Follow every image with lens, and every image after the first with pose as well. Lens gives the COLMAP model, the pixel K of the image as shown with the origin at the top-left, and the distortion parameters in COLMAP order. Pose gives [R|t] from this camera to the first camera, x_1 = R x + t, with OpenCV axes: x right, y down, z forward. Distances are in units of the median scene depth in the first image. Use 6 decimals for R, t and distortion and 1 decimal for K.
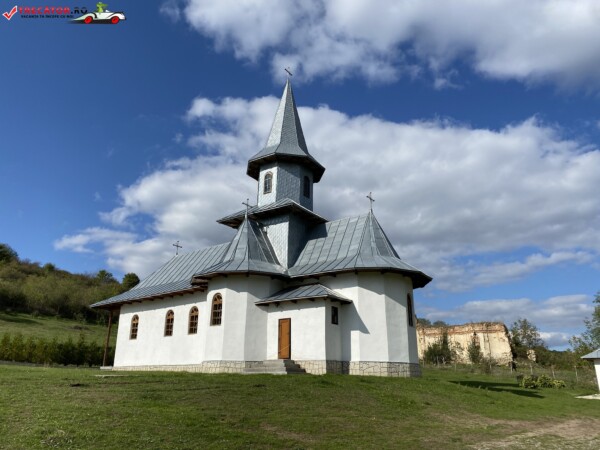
lens RADIAL K [[461.3, 0, 292.9], [0, 461.3, 226.9], [0, 0, 1]] dist [0.052084, -0.008017]
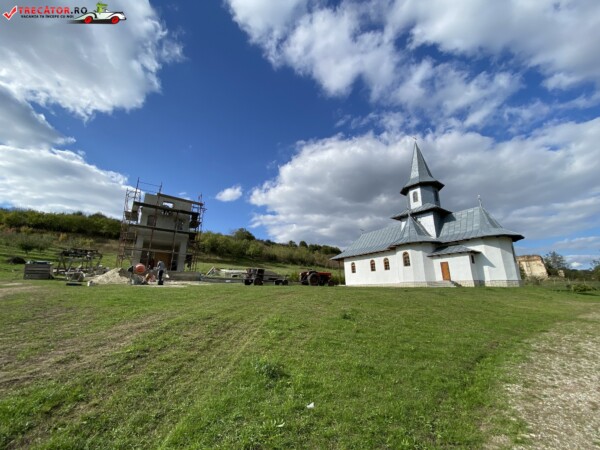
lens RADIAL K [[243.8, 0, 292.9], [0, 243.8, 223.8], [0, 0, 1]] dist [-0.000907, -0.000220]
pose [[0.945572, -0.096137, -0.310889, -0.233203], [0.110482, 0.993460, 0.028820, -0.064696], [0.306085, -0.061598, 0.950009, -0.204037]]
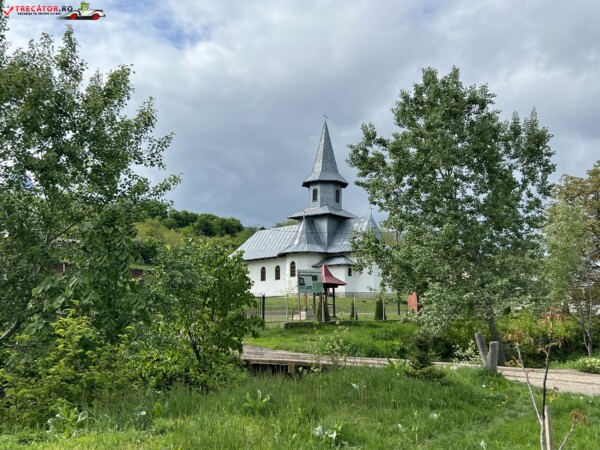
lens RADIAL K [[730.5, 0, 300.0], [0, 730.5, 225.0], [0, 0, 1]] dist [0.001572, 0.000143]
pose [[0.997378, -0.023119, -0.068582, 0.071306], [0.035025, 0.983437, 0.177836, -0.454832], [0.063334, -0.179772, 0.981667, -1.652769]]
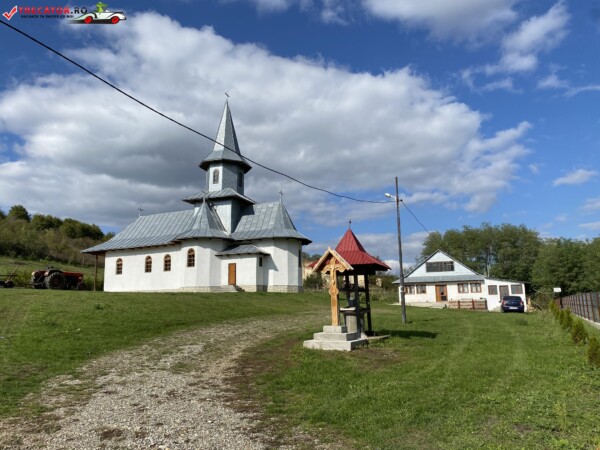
lens RADIAL K [[461.3, 0, 292.9], [0, 461.3, 226.9], [0, 0, 1]] dist [0.052084, -0.008017]
pose [[0.967482, 0.020441, 0.252114, -0.182751], [-0.057283, 0.988539, 0.139676, -0.151982], [-0.246370, -0.149576, 0.957564, -0.555398]]
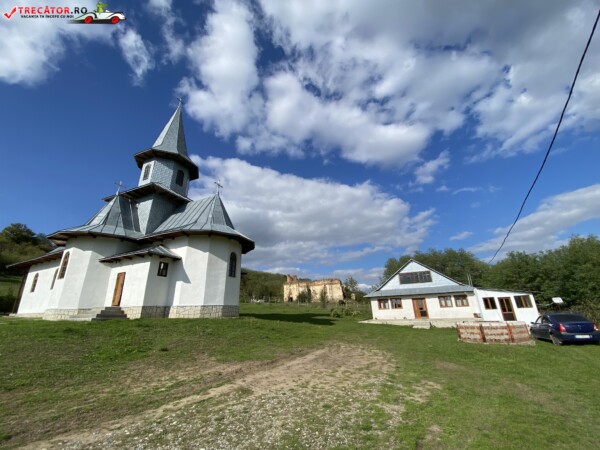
lens RADIAL K [[241.8, 0, 300.0], [0, 241.8, 225.0], [0, 0, 1]] dist [-0.000974, -0.000185]
pose [[0.978984, 0.031711, 0.201459, 0.229566], [-0.025887, 0.999169, -0.031478, 0.062169], [-0.202289, 0.025601, 0.978991, 0.215014]]
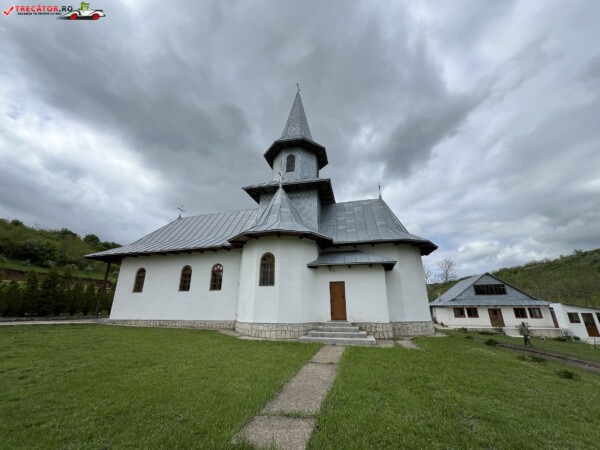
lens RADIAL K [[241.3, 0, 300.0], [0, 241.3, 225.0], [0, 0, 1]] dist [-0.000361, 0.000049]
pose [[0.918039, 0.116257, 0.379063, -0.237474], [-0.116378, 0.992946, -0.022682, 0.069881], [-0.379026, -0.023292, 0.925093, 0.395267]]
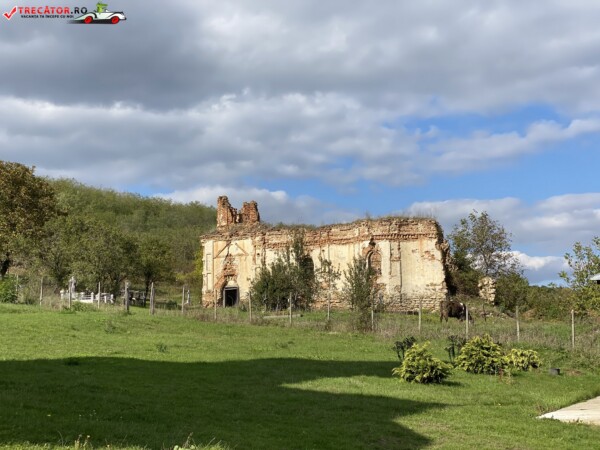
lens RADIAL K [[896.8, 0, 300.0], [0, 896.8, 225.0], [0, 0, 1]] dist [0.099408, 0.012065]
pose [[0.976780, 0.013134, 0.213844, 0.336585], [-0.052167, 0.982659, 0.177932, 0.155787], [-0.207799, -0.184956, 0.960526, 0.492374]]
